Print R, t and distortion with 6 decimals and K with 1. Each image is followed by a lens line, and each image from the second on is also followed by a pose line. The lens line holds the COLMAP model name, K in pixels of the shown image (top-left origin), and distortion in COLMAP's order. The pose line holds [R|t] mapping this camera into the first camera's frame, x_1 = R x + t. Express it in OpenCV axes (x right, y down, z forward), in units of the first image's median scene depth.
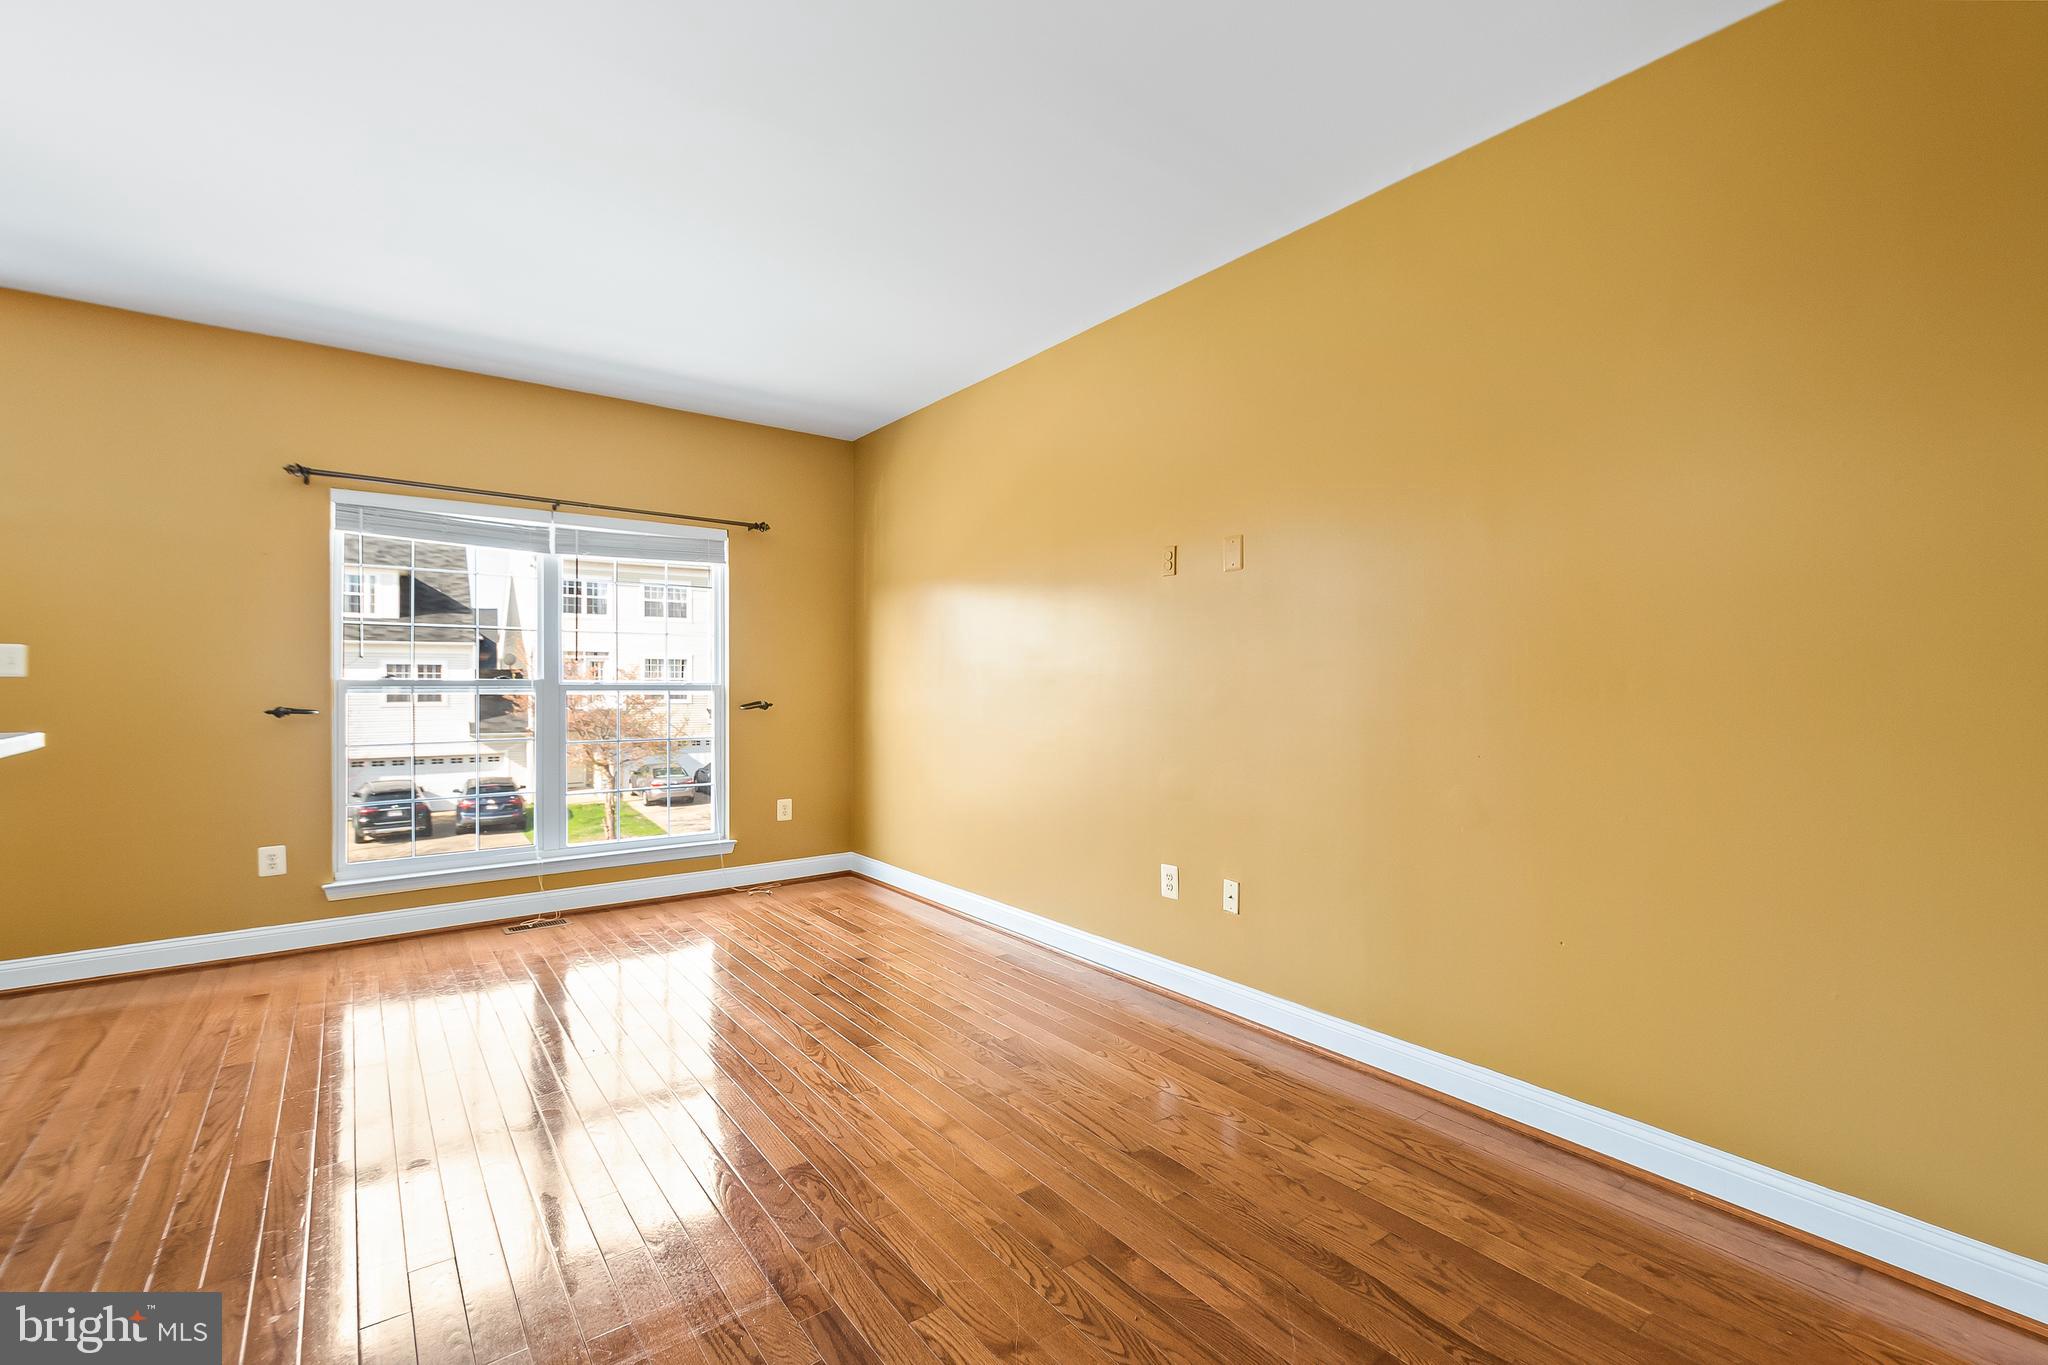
lens RADIAL K [[895.4, 0, 1029.1], [0, 895.4, 680.5], [0, 0, 1]] dist [0.006384, -0.001841]
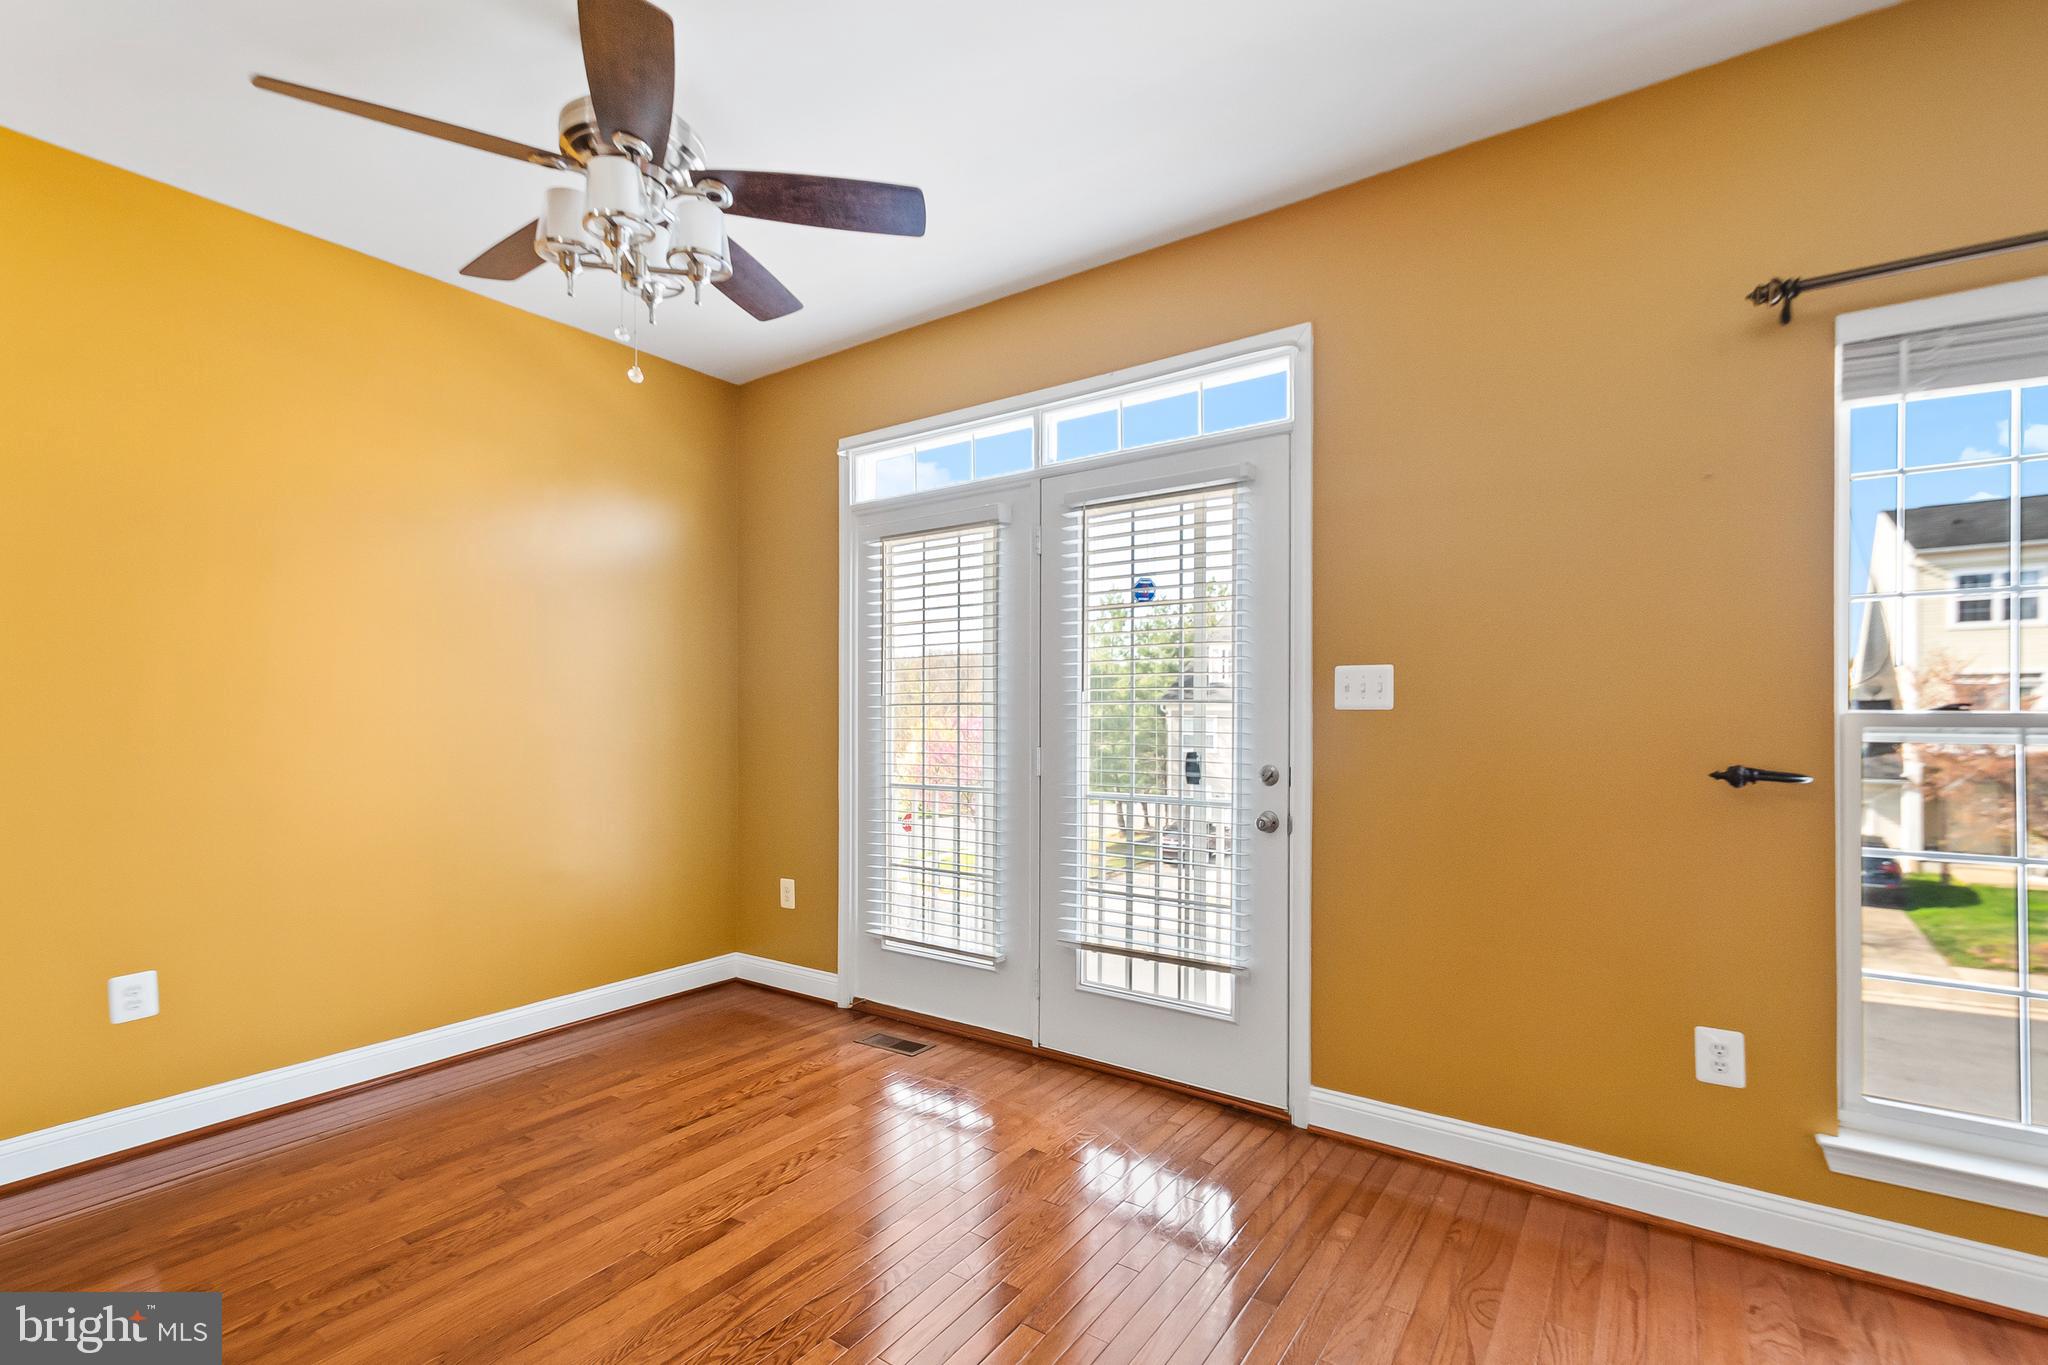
lens RADIAL K [[895.4, 0, 1067.9], [0, 895.4, 716.1], [0, 0, 1]] dist [0.006384, -0.001841]
pose [[0.325962, 0.004285, -0.945373, -0.457598], [-0.001657, 0.999991, 0.003961, -0.000470], [0.945381, 0.000275, 0.325967, 0.455662]]
